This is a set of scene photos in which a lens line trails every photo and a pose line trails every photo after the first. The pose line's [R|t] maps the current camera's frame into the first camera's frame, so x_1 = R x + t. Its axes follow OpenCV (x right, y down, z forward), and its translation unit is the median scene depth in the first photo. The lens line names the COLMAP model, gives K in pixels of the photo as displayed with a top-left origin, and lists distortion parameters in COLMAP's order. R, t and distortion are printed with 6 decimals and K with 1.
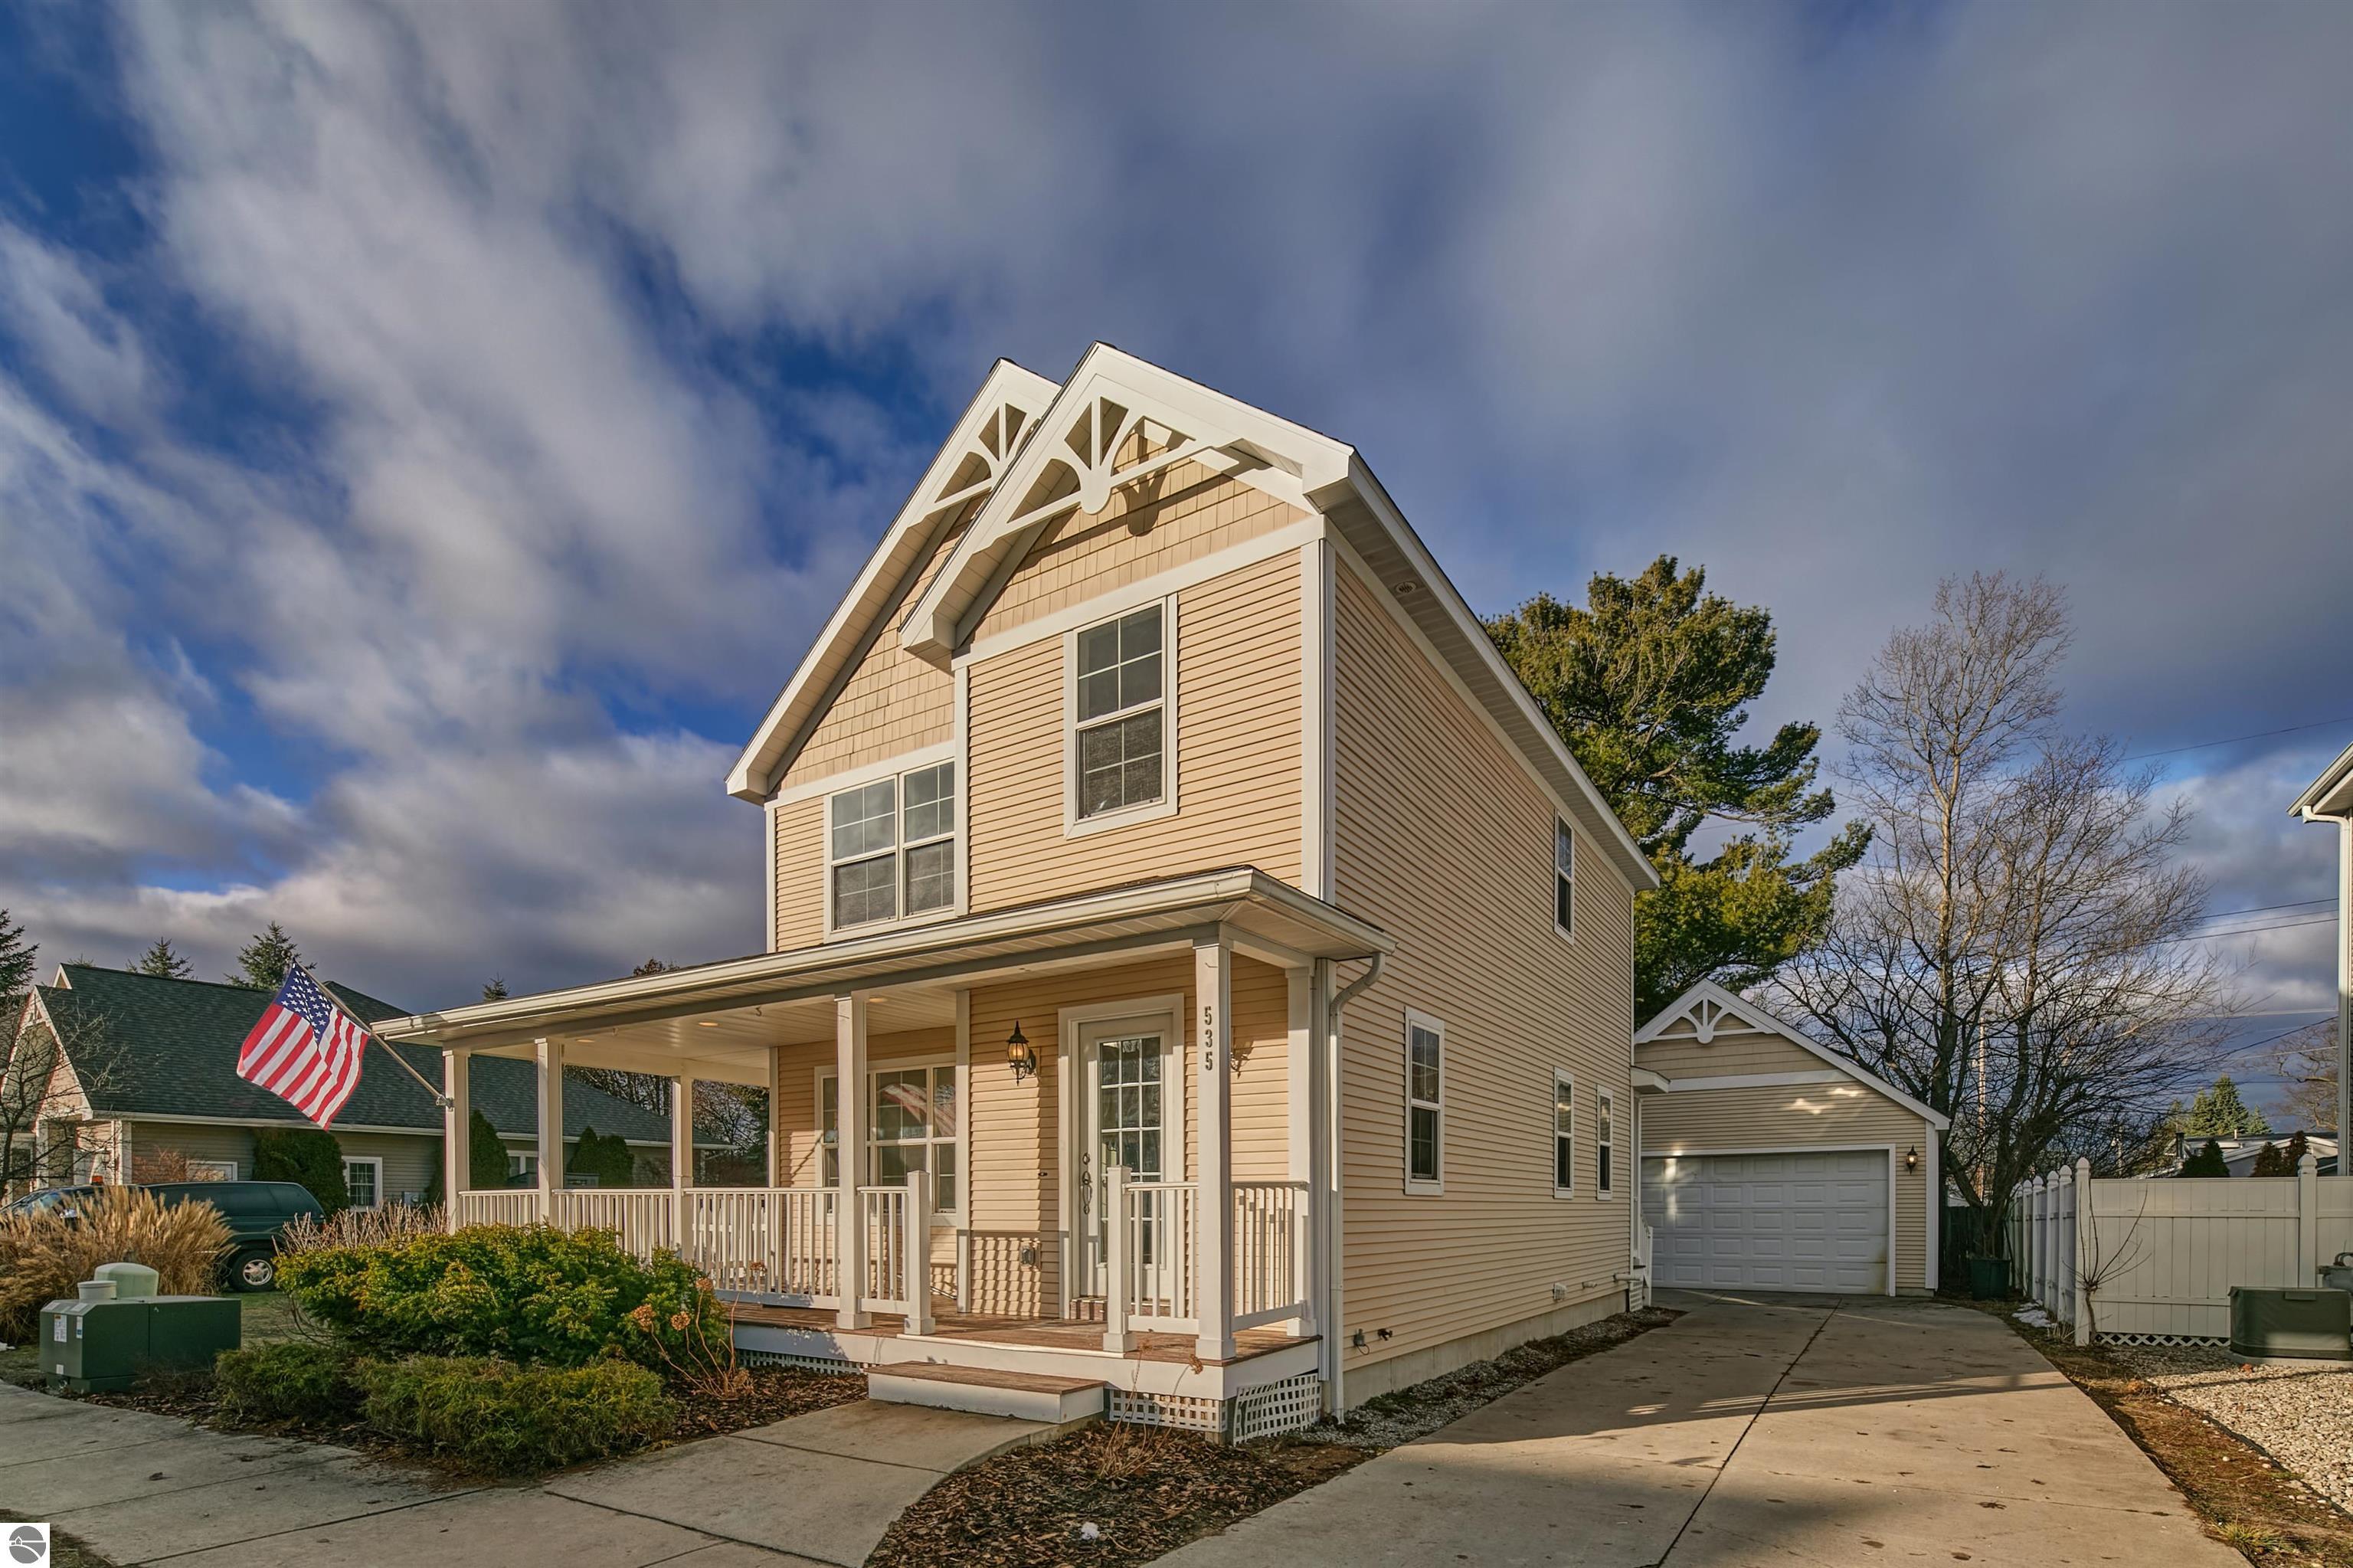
lens RADIAL K [[1129.1, 0, 1145.3], [0, 1129.1, 1206.1], [0, 0, 1]] dist [-0.000931, 0.000328]
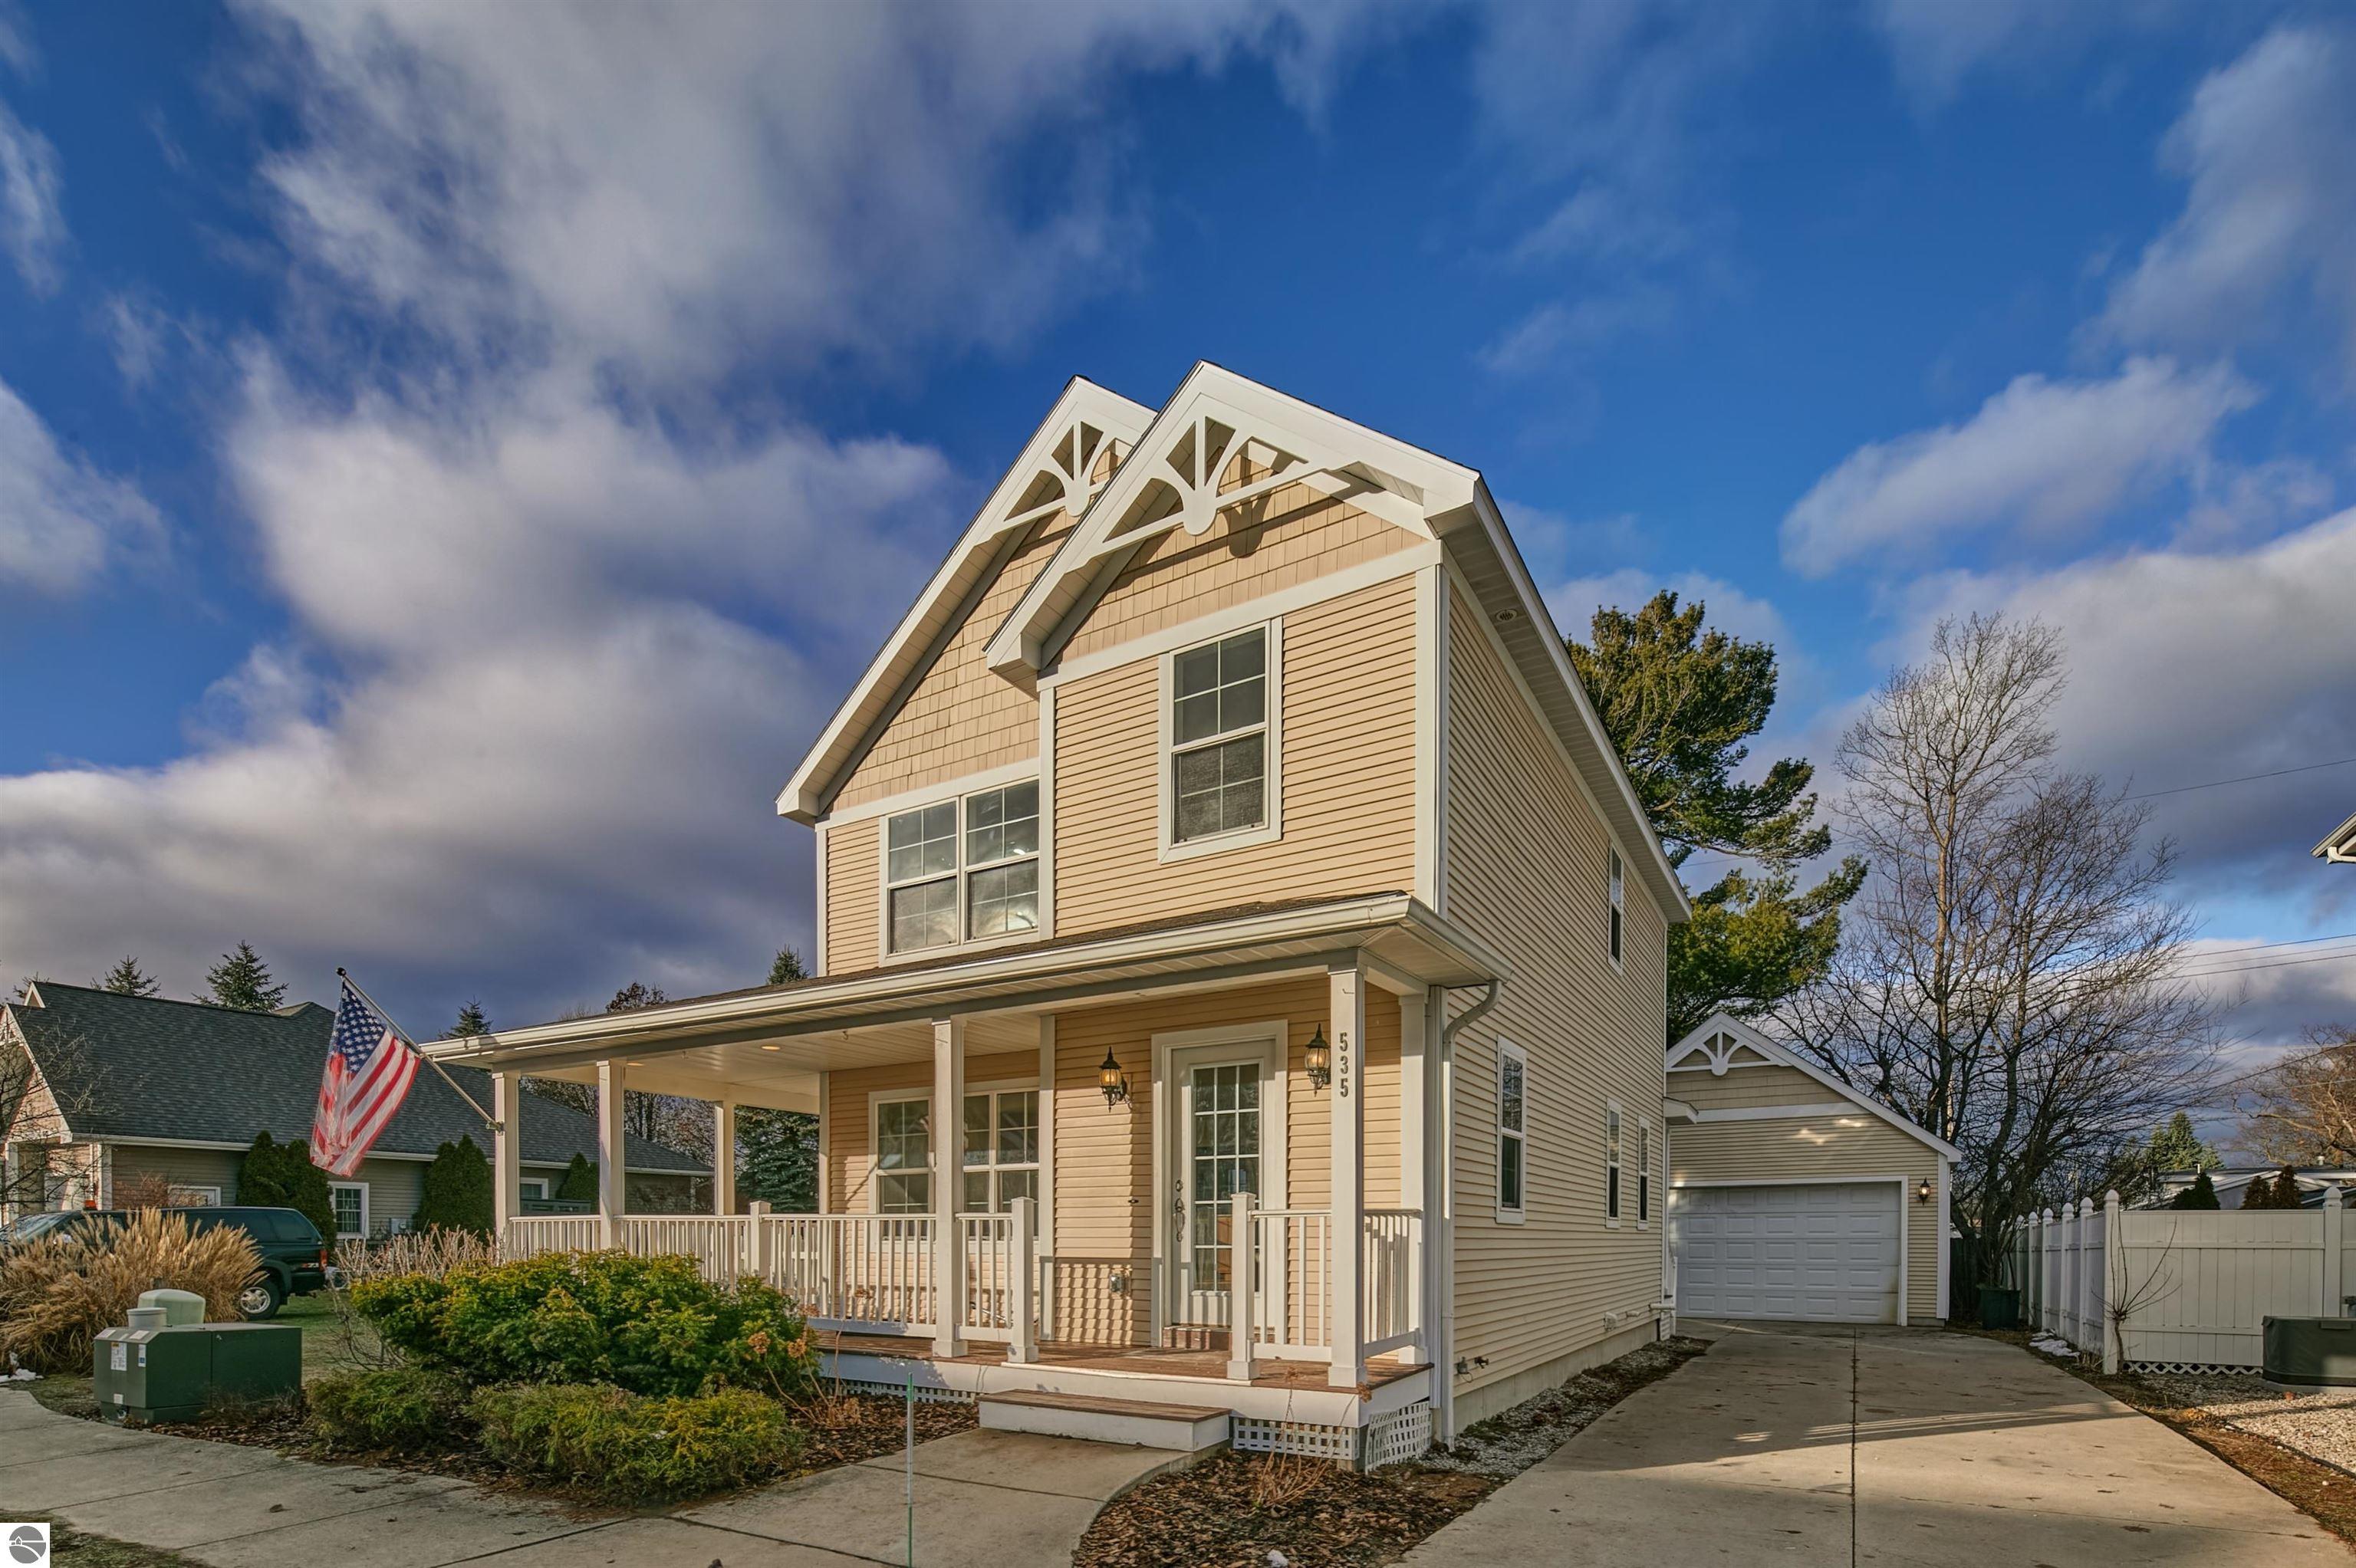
lens RADIAL K [[1131.7, 0, 1147.9], [0, 1131.7, 1241.7], [0, 0, 1]] dist [0.000239, -0.000714]
pose [[0.999600, 0.002875, 0.028130, -0.102721], [-0.003021, 0.999982, 0.005140, 0.001985], [-0.028115, -0.005223, 0.999591, 0.004518]]
